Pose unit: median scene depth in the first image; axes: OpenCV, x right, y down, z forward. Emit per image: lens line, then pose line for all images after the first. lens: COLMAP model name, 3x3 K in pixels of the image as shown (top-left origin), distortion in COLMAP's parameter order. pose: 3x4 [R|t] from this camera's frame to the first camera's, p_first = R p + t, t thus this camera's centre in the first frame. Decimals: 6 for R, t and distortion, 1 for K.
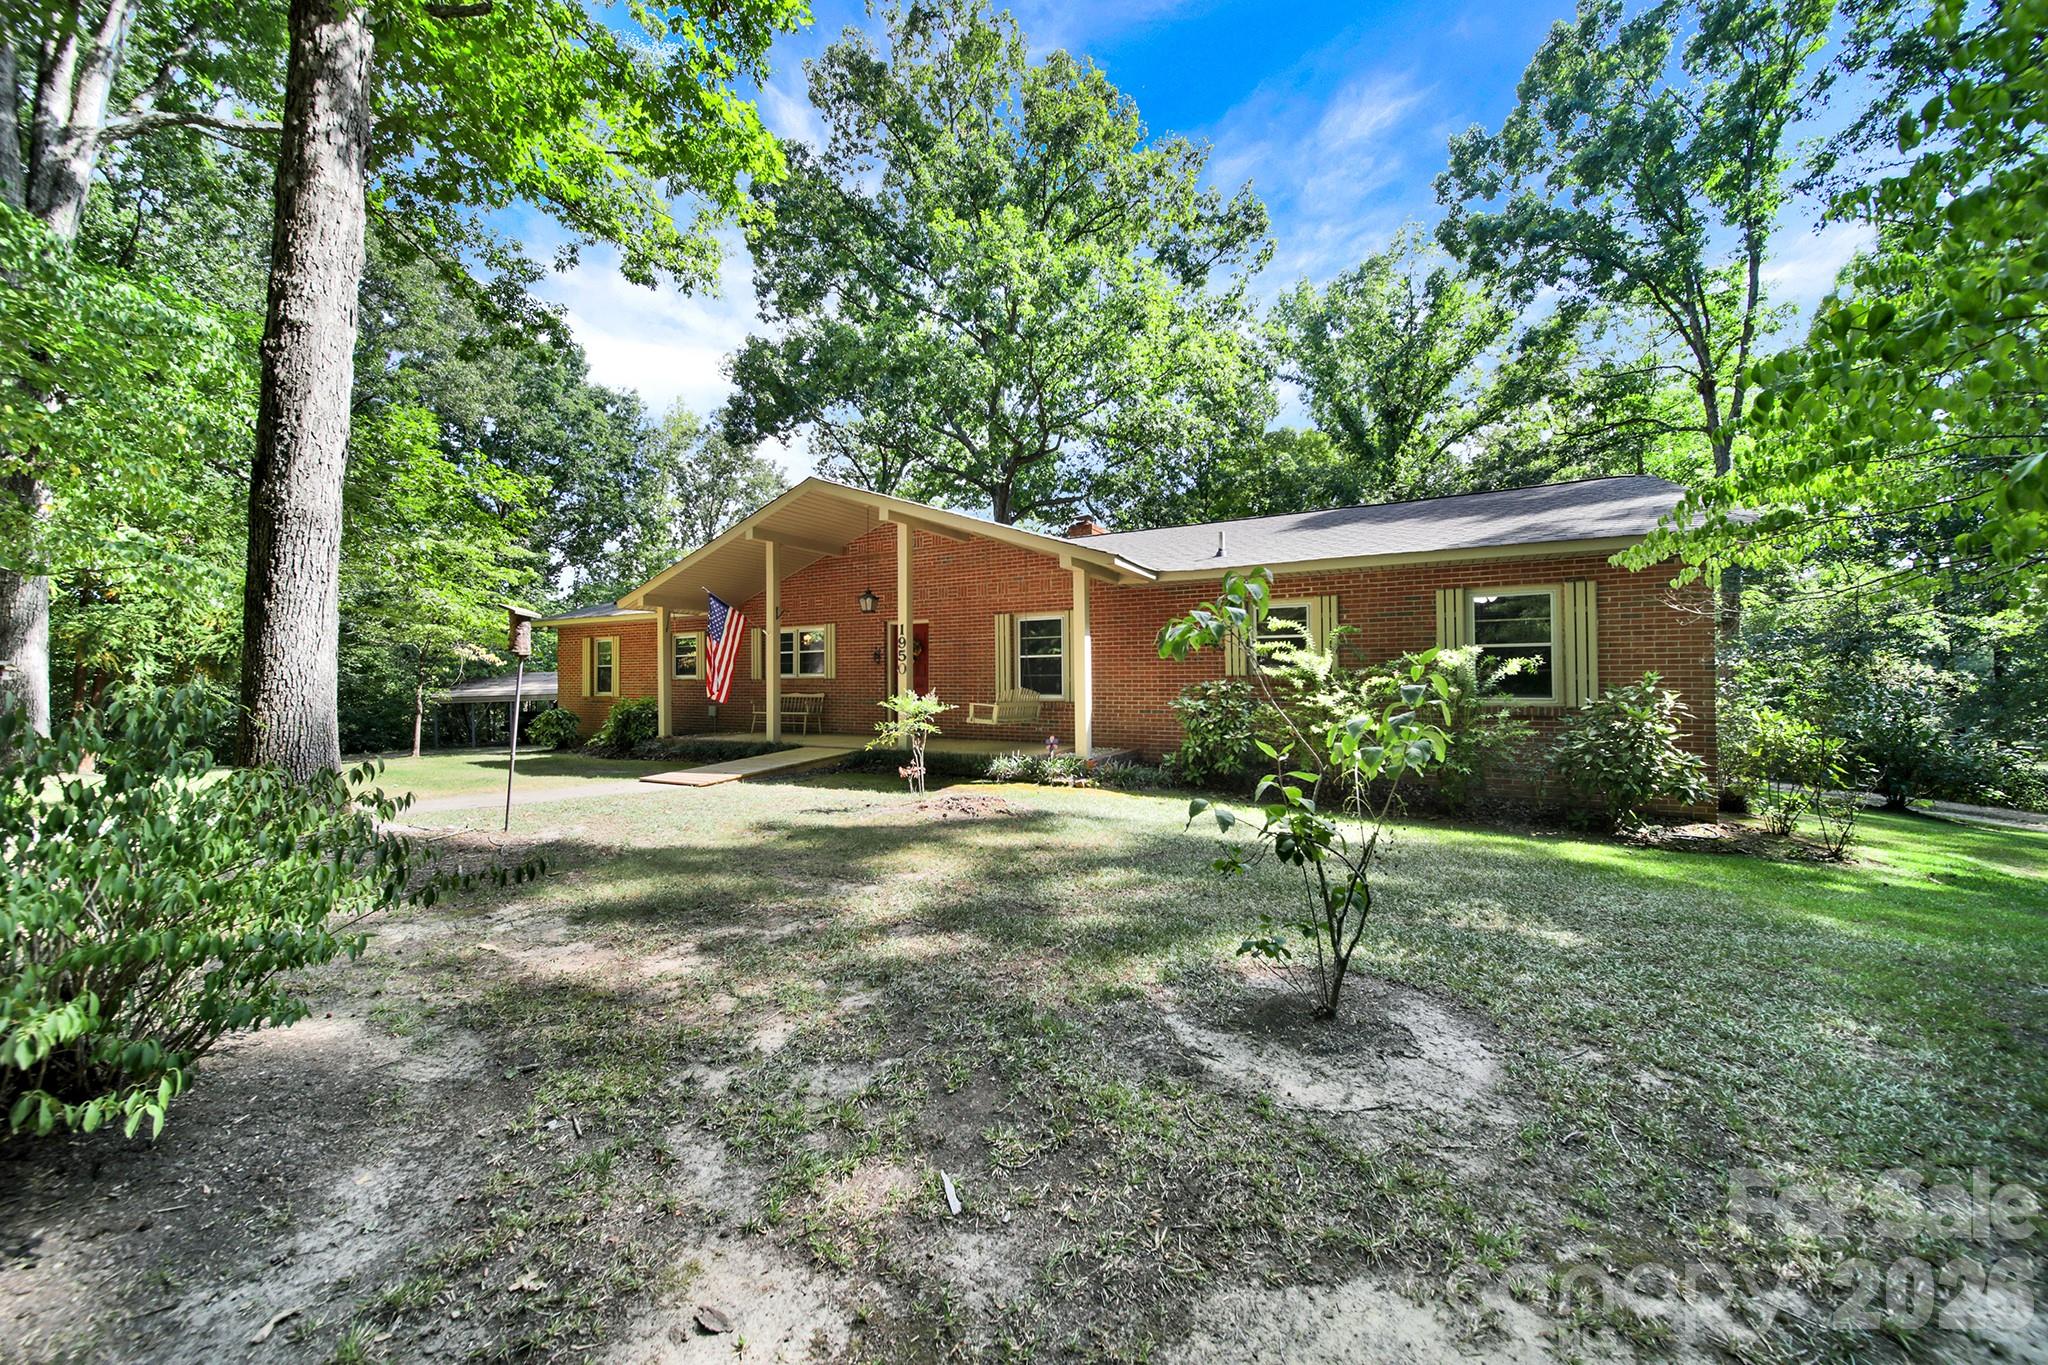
lens RADIAL K [[749.3, 0, 1009.3], [0, 749.3, 667.8], [0, 0, 1]] dist [0.020881, 0.000046]
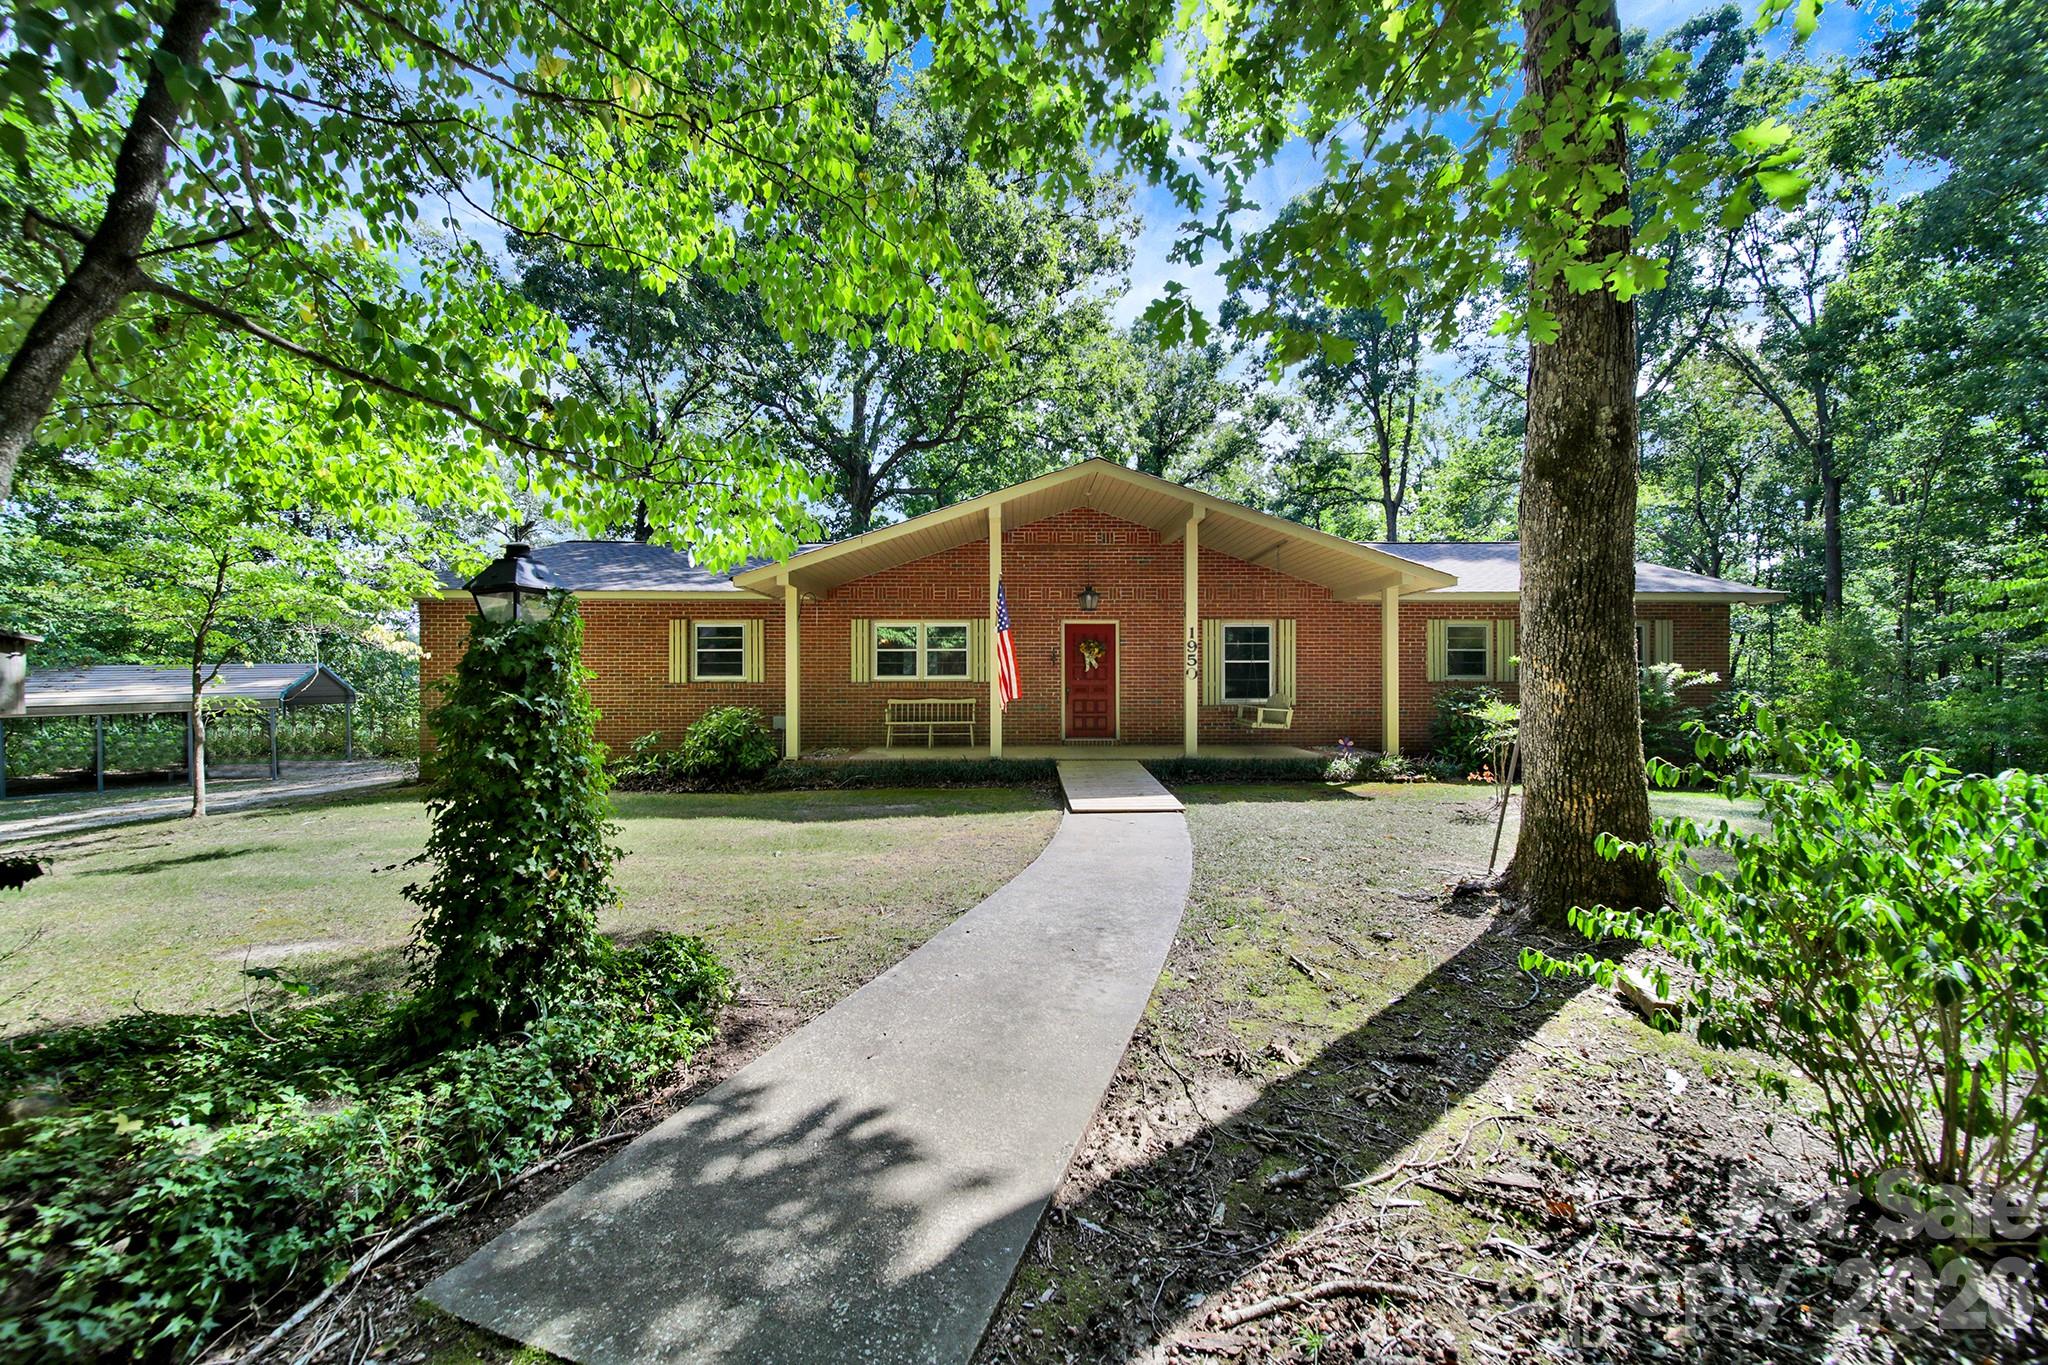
lens RADIAL K [[747.8, 0, 1033.8], [0, 747.8, 669.1], [0, 0, 1]] dist [-0.001620, -0.000082]
pose [[0.846257, 0.002370, 0.532769, -0.725517], [-0.012110, 0.999817, 0.014788, -0.014771], [-0.532637, -0.018967, 0.846131, 0.265173]]
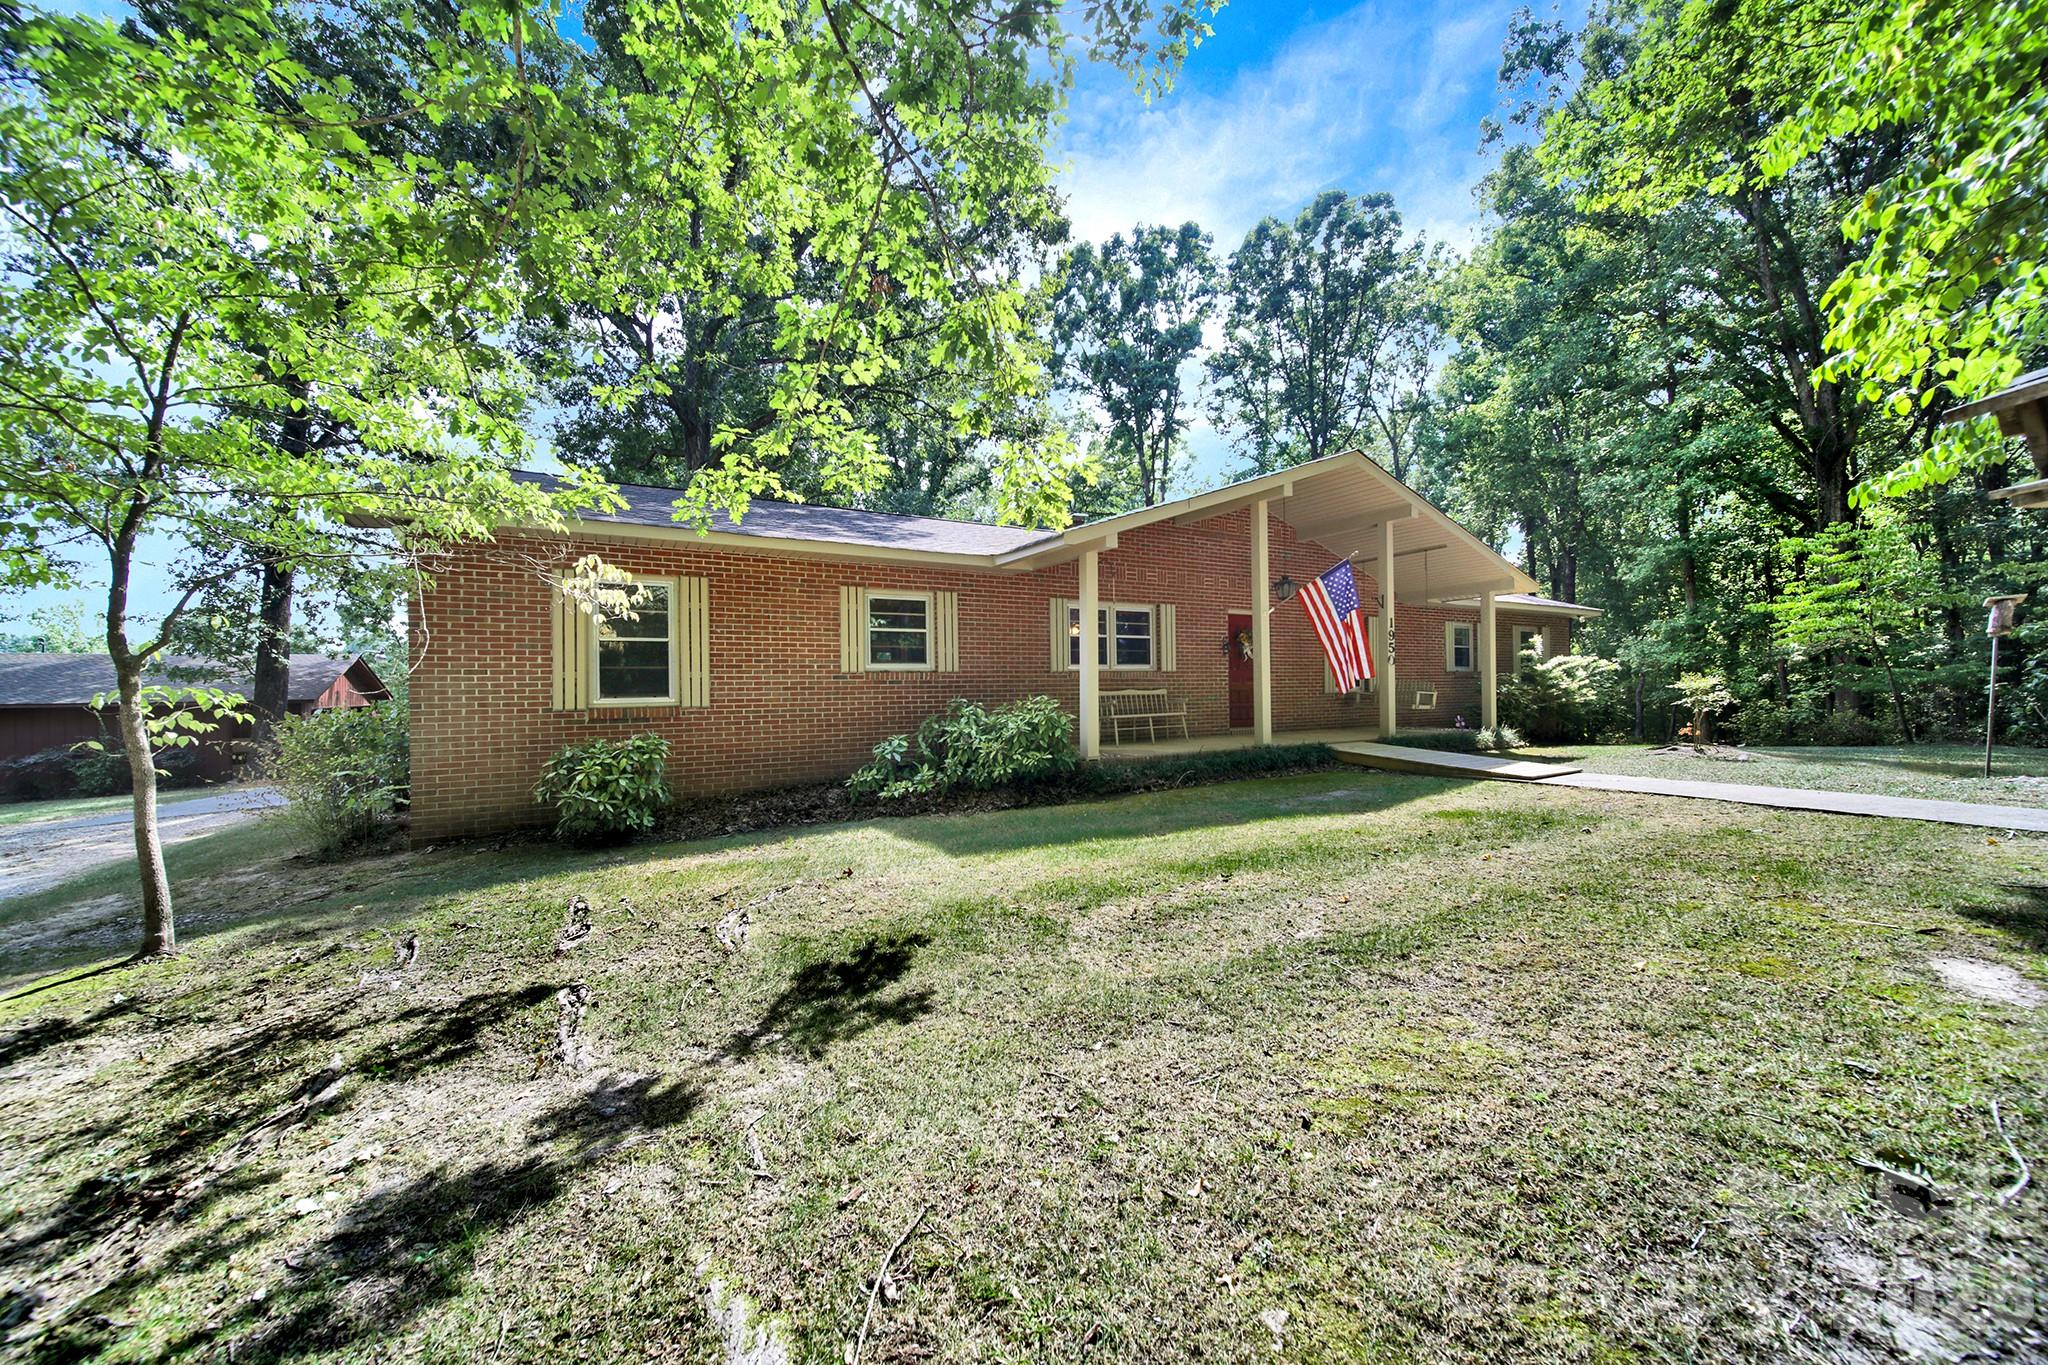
lens RADIAL K [[747.8, 0, 1033.8], [0, 747.8, 669.1], [0, 0, 1]] dist [-0.001620, -0.000082]
pose [[0.490817, 0.017285, 0.871091, -1.126409], [-0.007450, 0.999850, -0.015643, 0.028817], [-0.871231, 0.001188, 0.490872, 0.809984]]
